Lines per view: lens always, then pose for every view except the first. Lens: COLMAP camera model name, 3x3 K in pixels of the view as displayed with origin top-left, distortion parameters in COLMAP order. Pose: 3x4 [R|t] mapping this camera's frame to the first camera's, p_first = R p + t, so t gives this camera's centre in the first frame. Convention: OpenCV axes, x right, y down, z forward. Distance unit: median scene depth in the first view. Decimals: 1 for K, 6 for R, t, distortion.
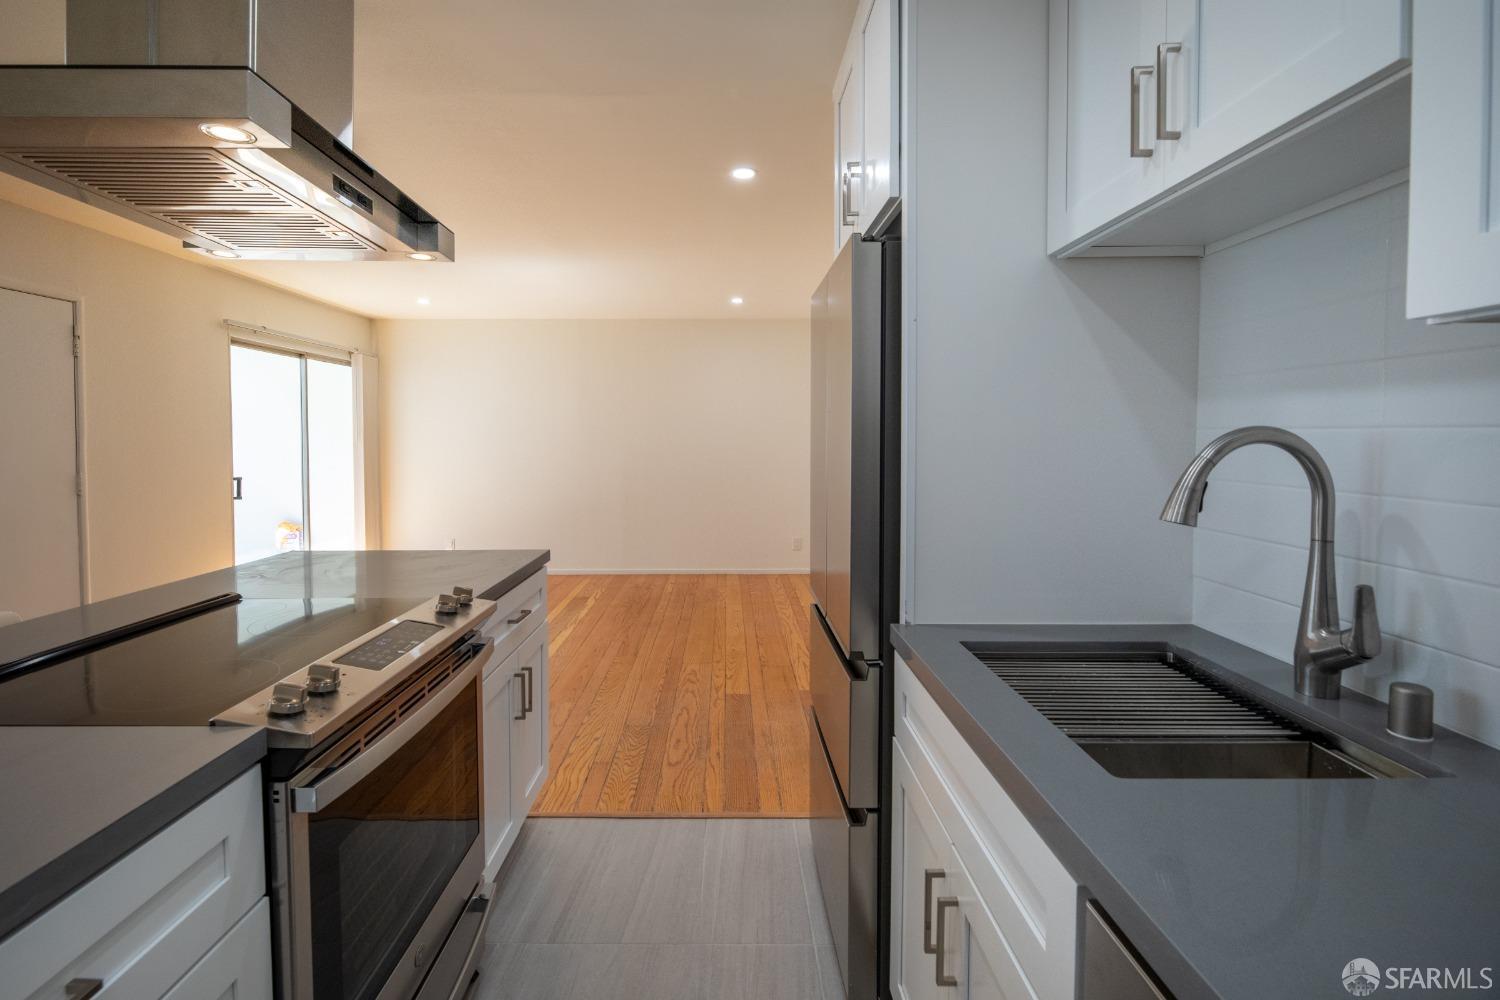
lens RADIAL K [[697.3, 0, 710.2], [0, 697.3, 455.1], [0, 0, 1]] dist [0.010525, -0.007934]
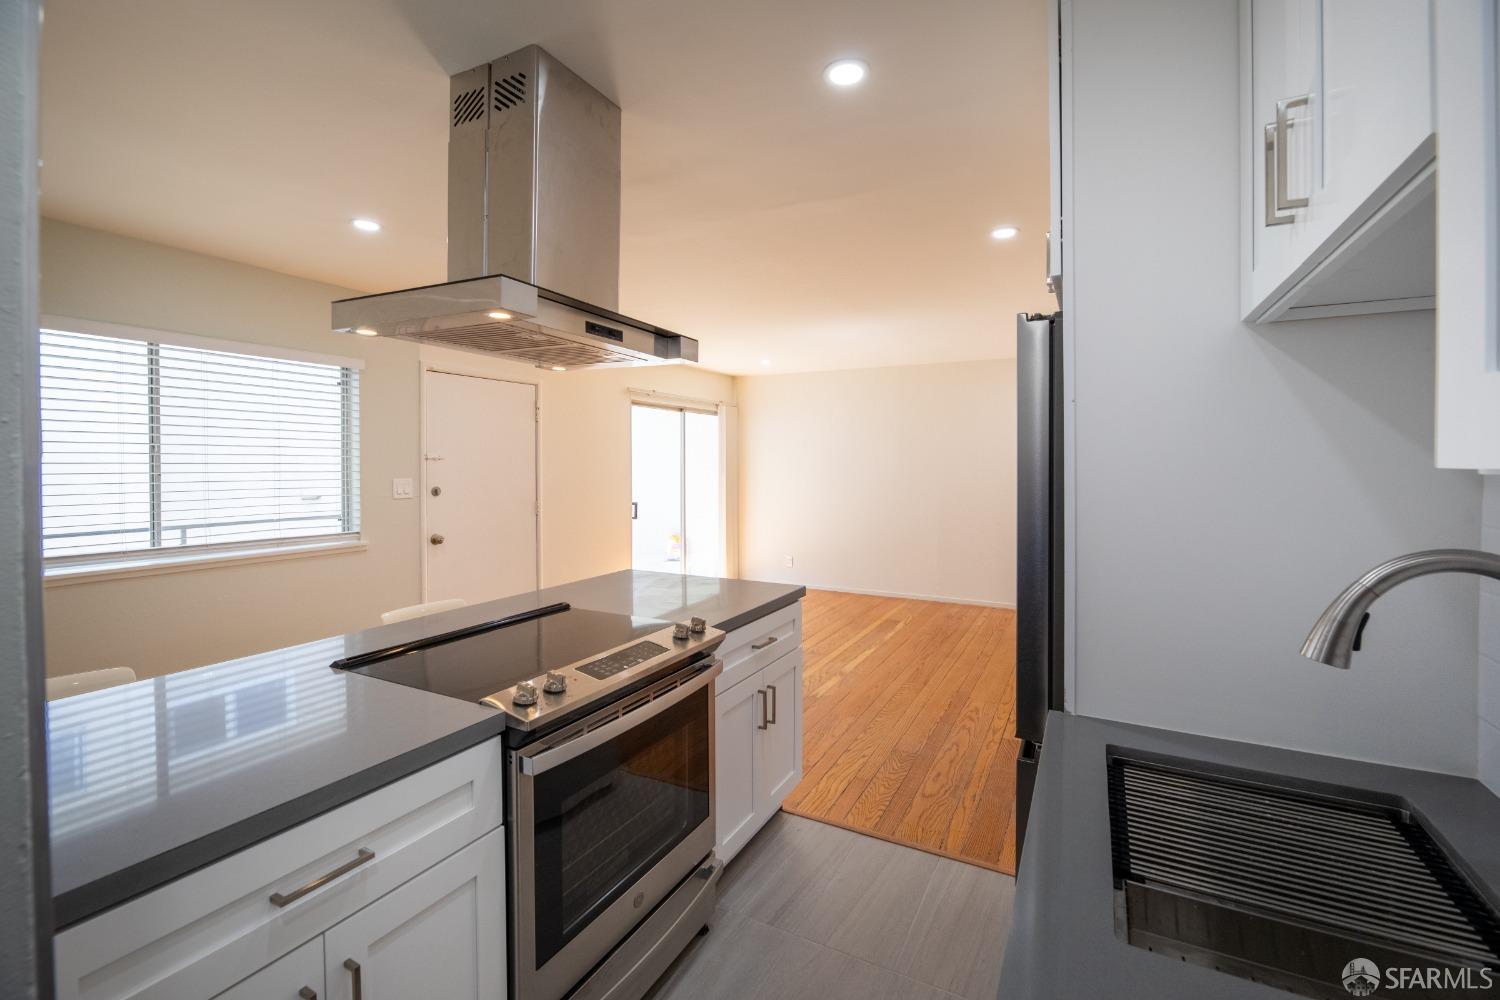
lens RADIAL K [[638.1, 0, 754.0], [0, 638.1, 465.2], [0, 0, 1]] dist [0.000275, -0.000542]
pose [[0.891123, 0.006337, -0.453718, 0.208153], [-0.015374, 0.999750, -0.016232, -0.056839], [0.453502, 0.021440, 0.890997, 0.005852]]
